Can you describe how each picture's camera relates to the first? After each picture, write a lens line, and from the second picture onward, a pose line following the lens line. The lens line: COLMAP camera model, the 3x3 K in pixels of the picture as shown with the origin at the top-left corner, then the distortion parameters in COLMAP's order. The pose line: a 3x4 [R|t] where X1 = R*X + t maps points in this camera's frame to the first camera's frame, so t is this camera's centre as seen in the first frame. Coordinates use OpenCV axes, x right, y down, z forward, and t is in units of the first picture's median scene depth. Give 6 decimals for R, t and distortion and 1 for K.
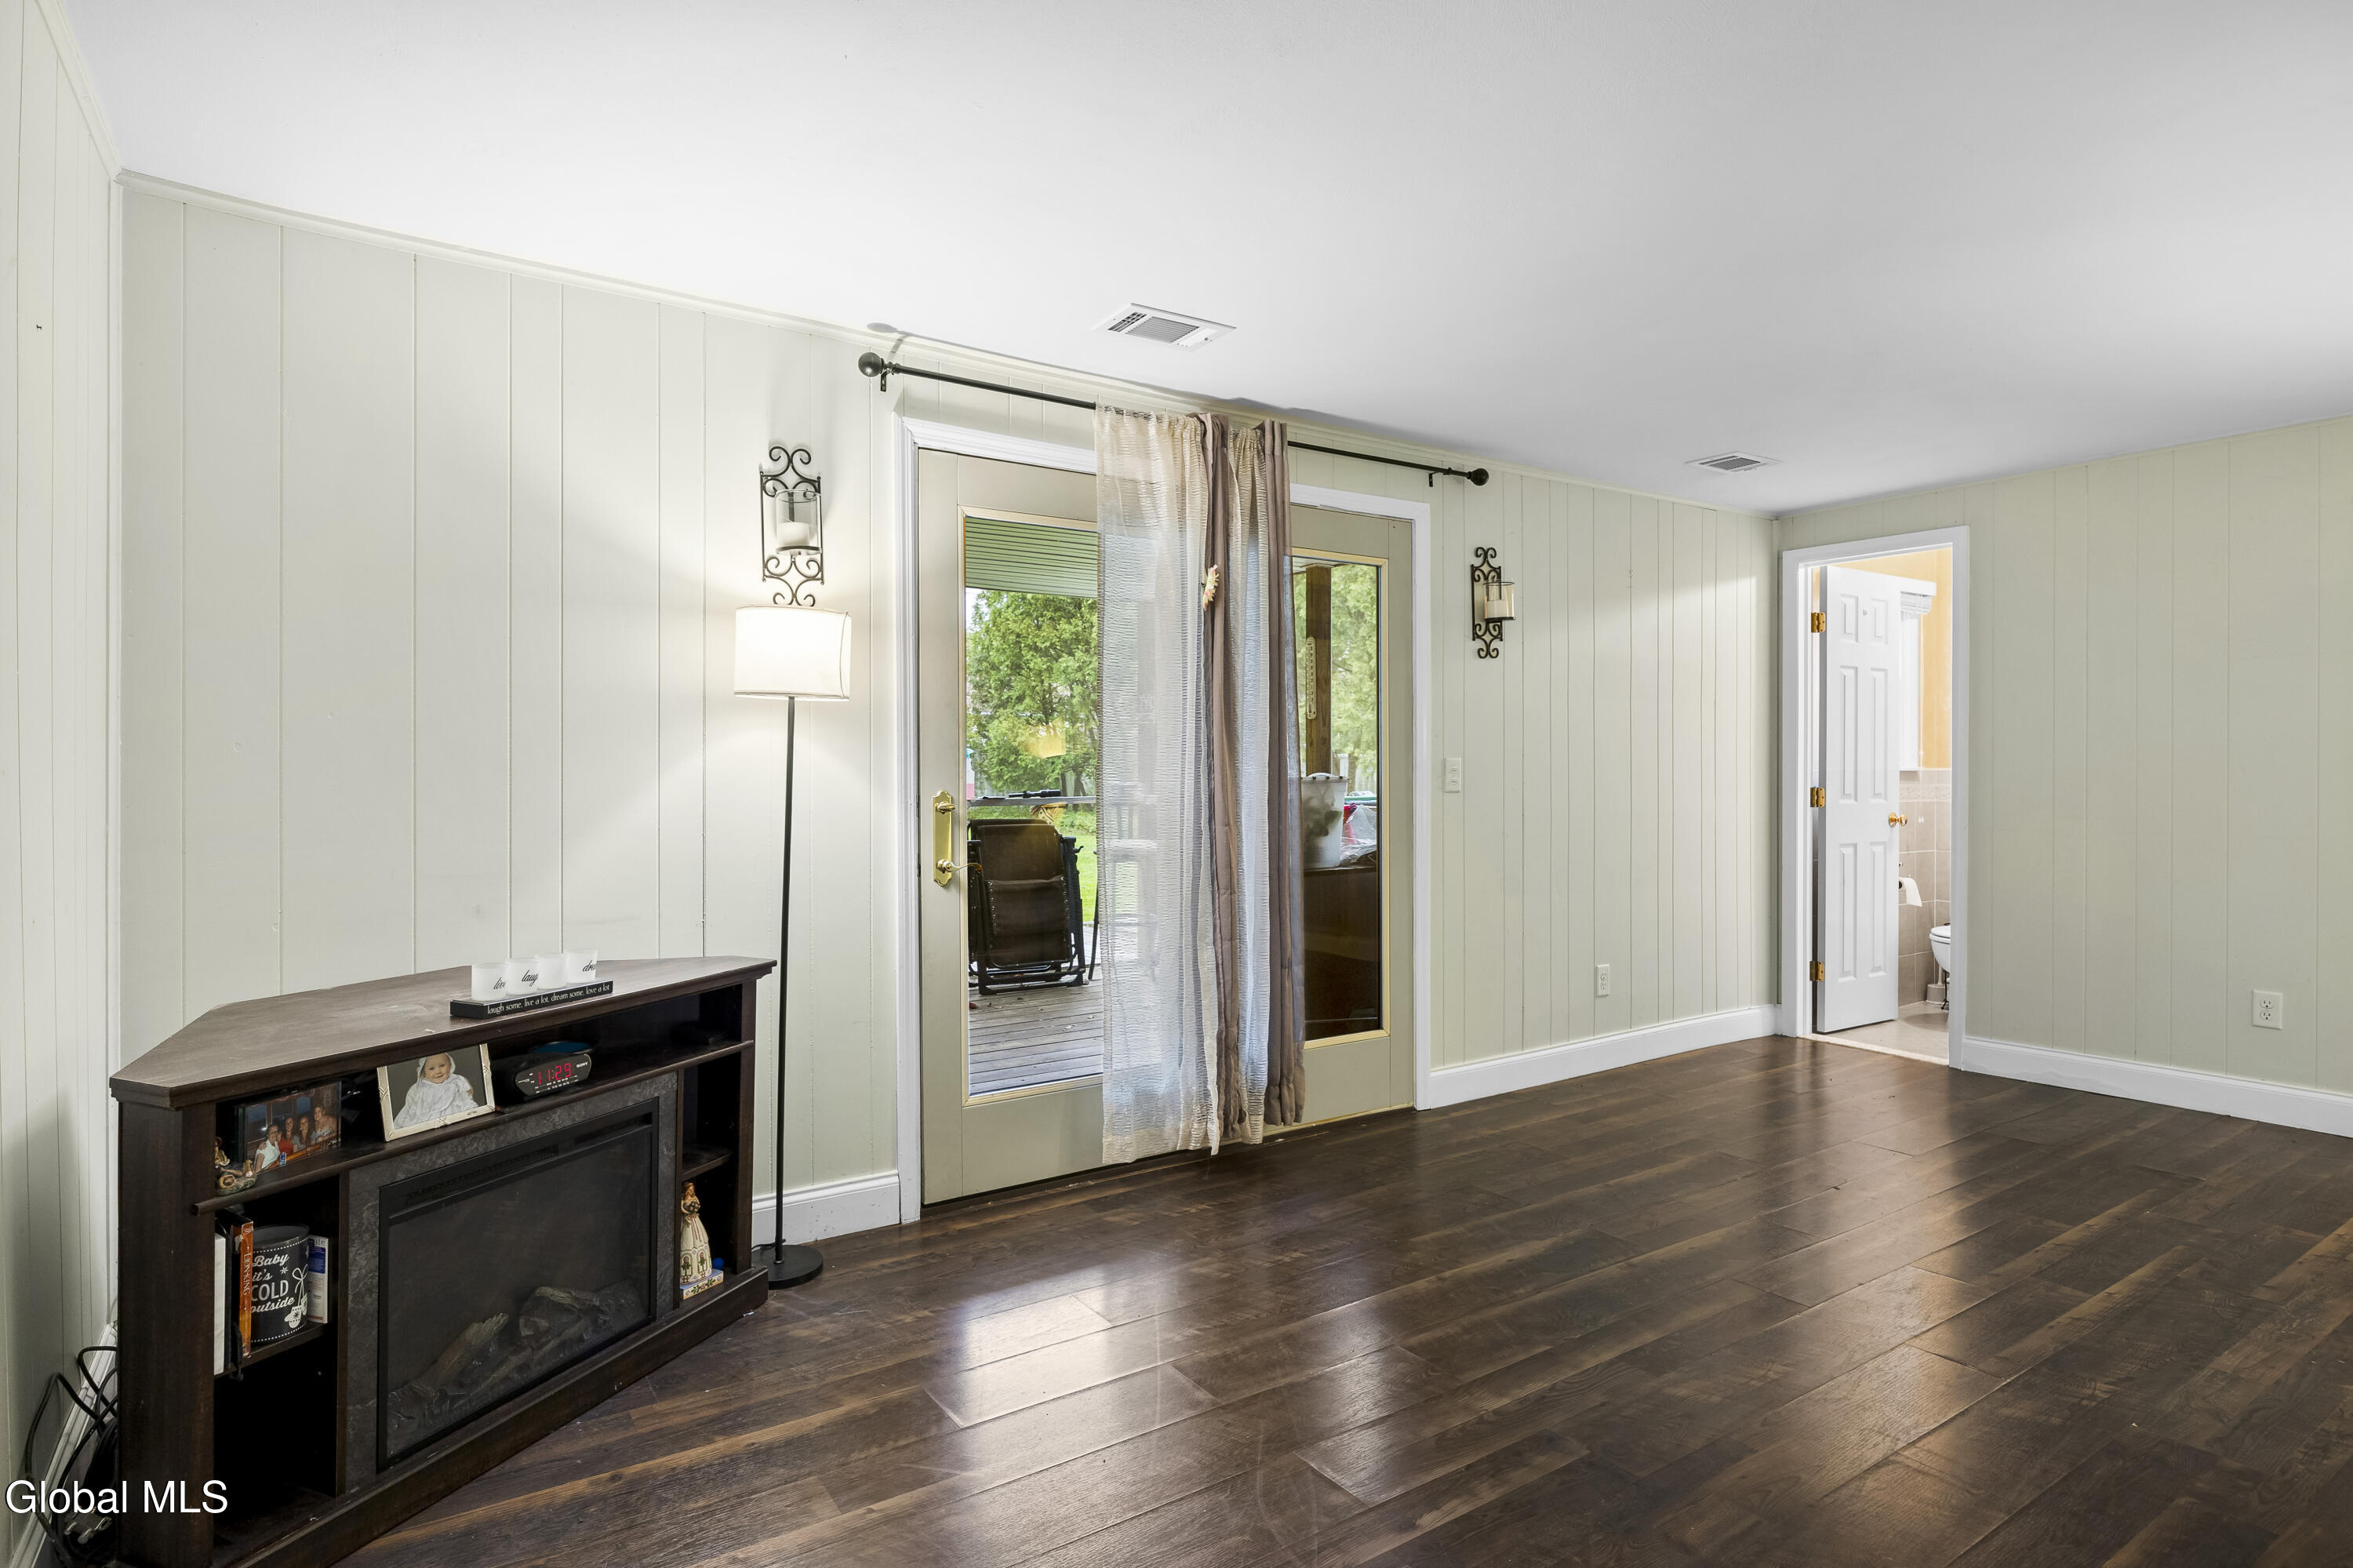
lens RADIAL K [[1225.9, 0, 1161.2], [0, 1225.9, 776.0], [0, 0, 1]] dist [0.013702, -0.000559]
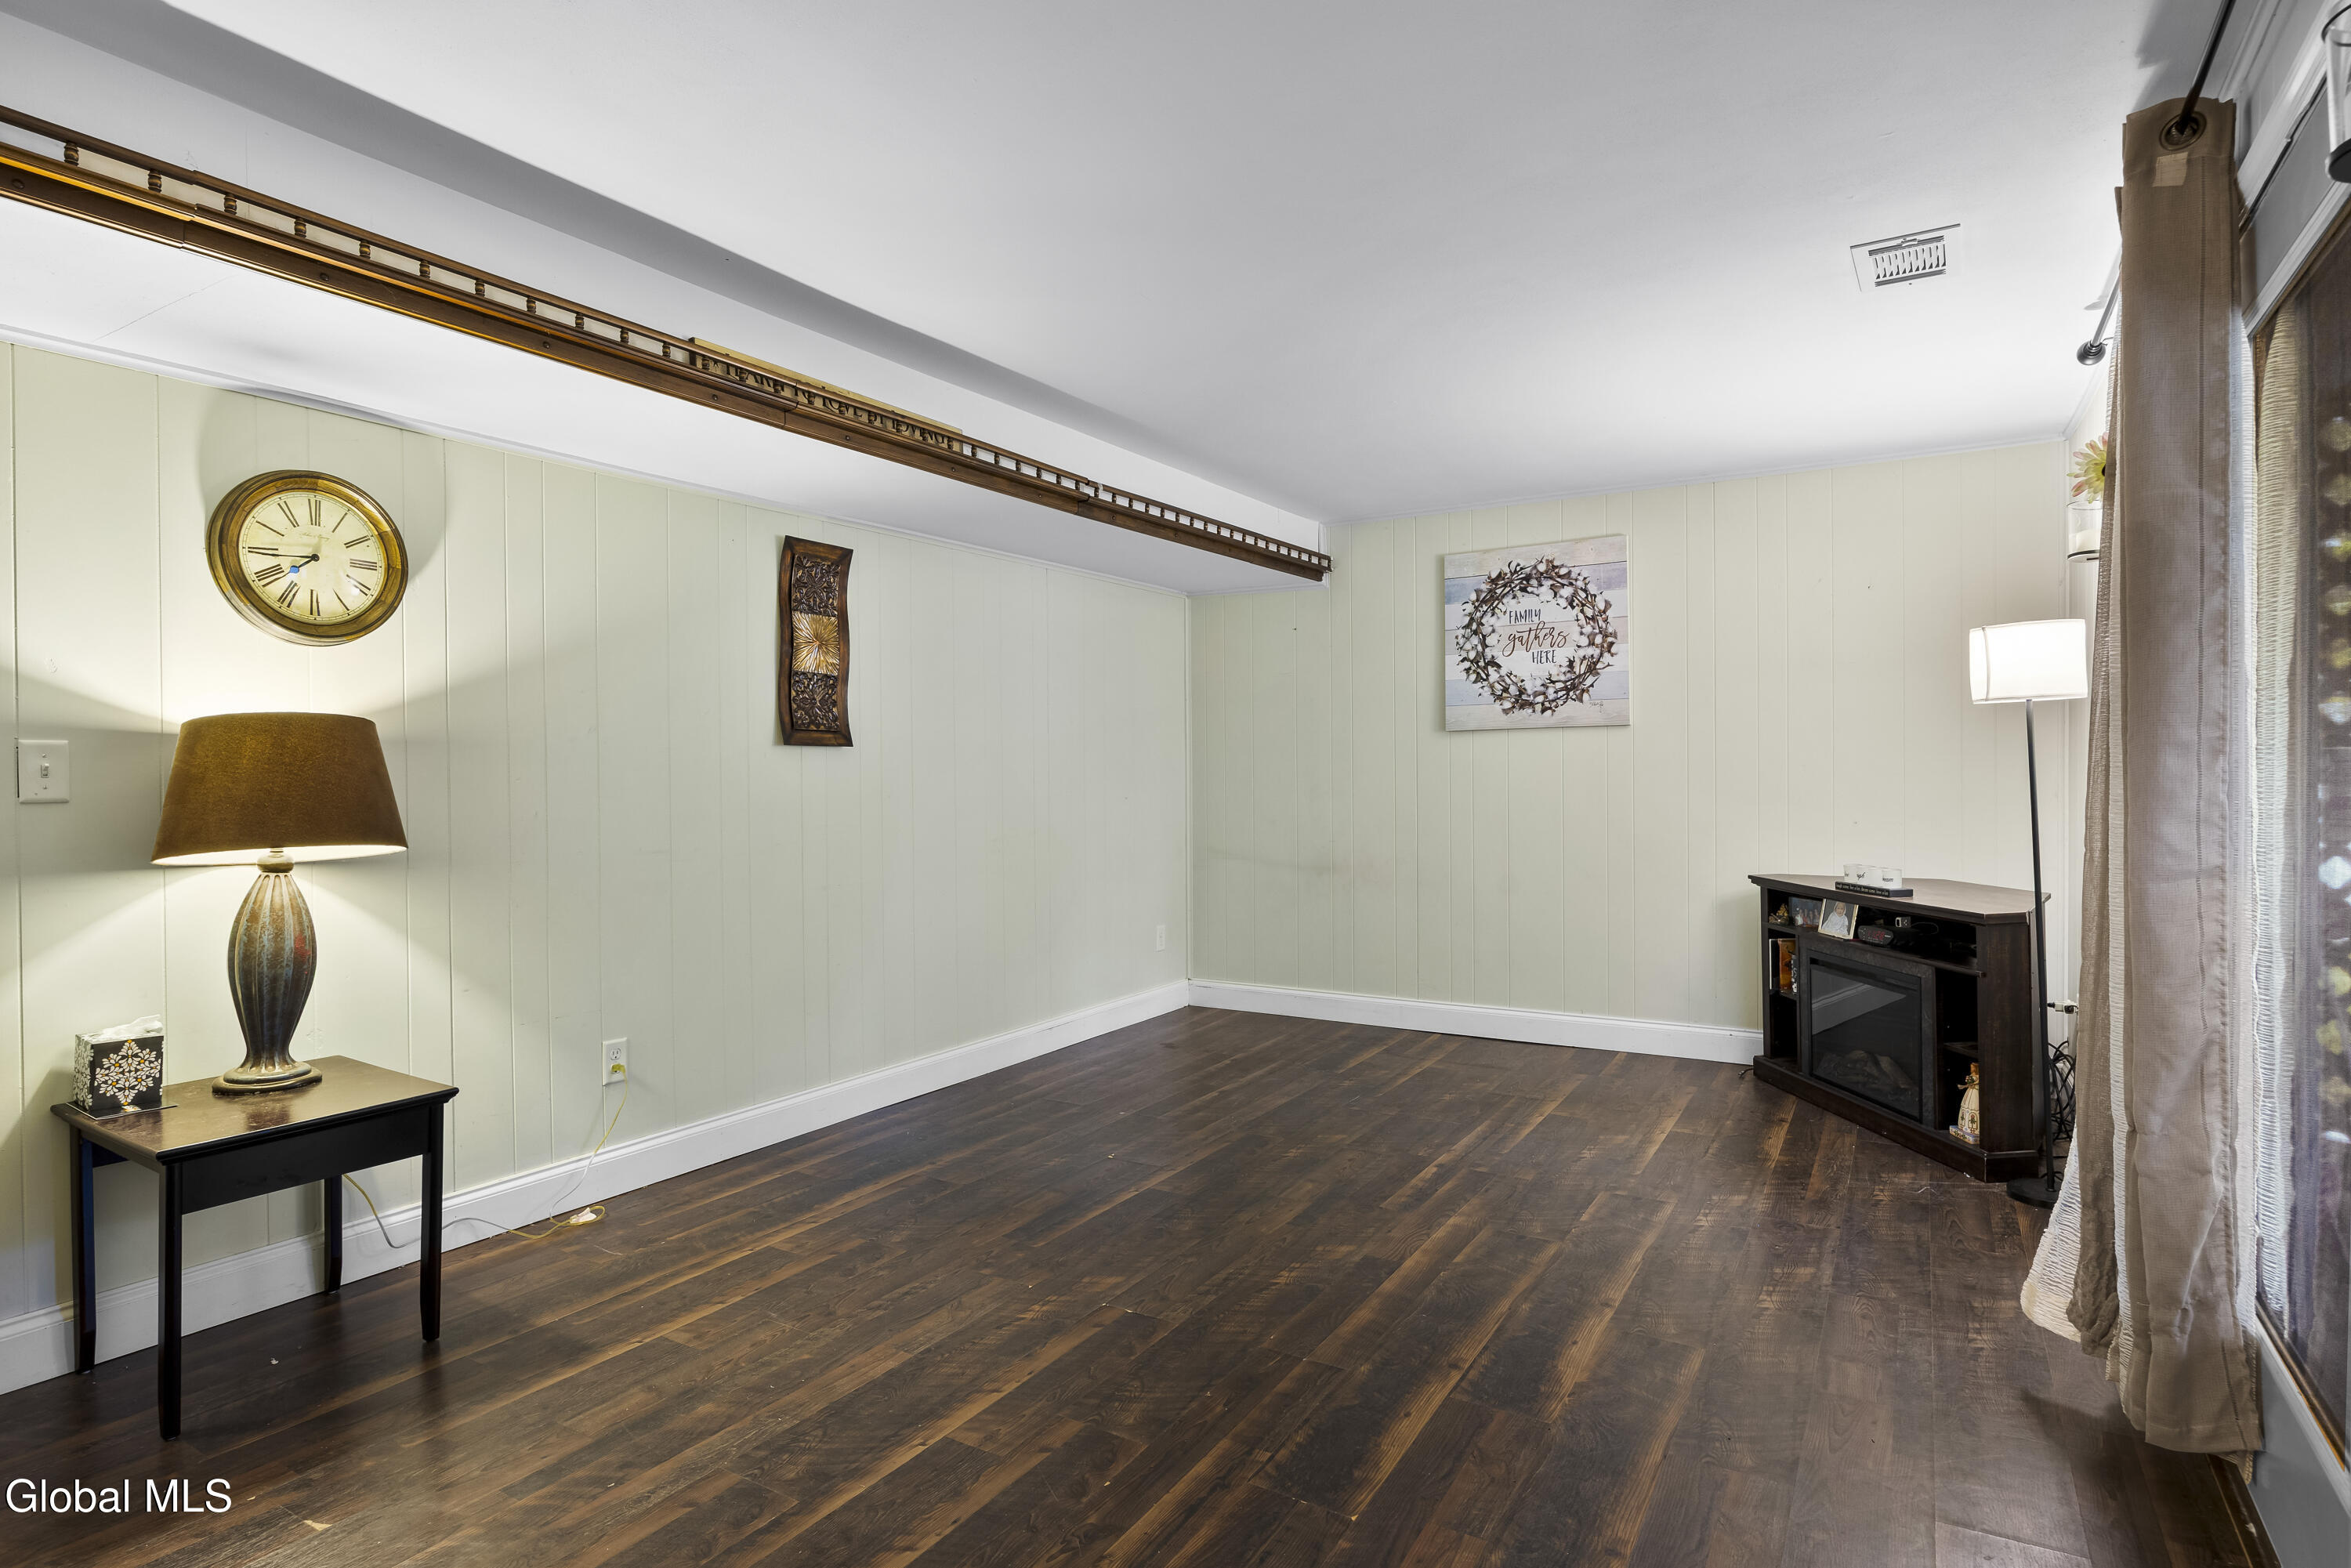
lens RADIAL K [[1224.8, 0, 1160.2], [0, 1224.8, 776.0], [0, 0, 1]] dist [0.013702, -0.000559]
pose [[-0.909186, 0.004734, -0.416364, 1.071426], [0.002414, 0.999978, 0.006099, 0.000639], [0.416384, 0.004540, -0.909177, 1.980574]]
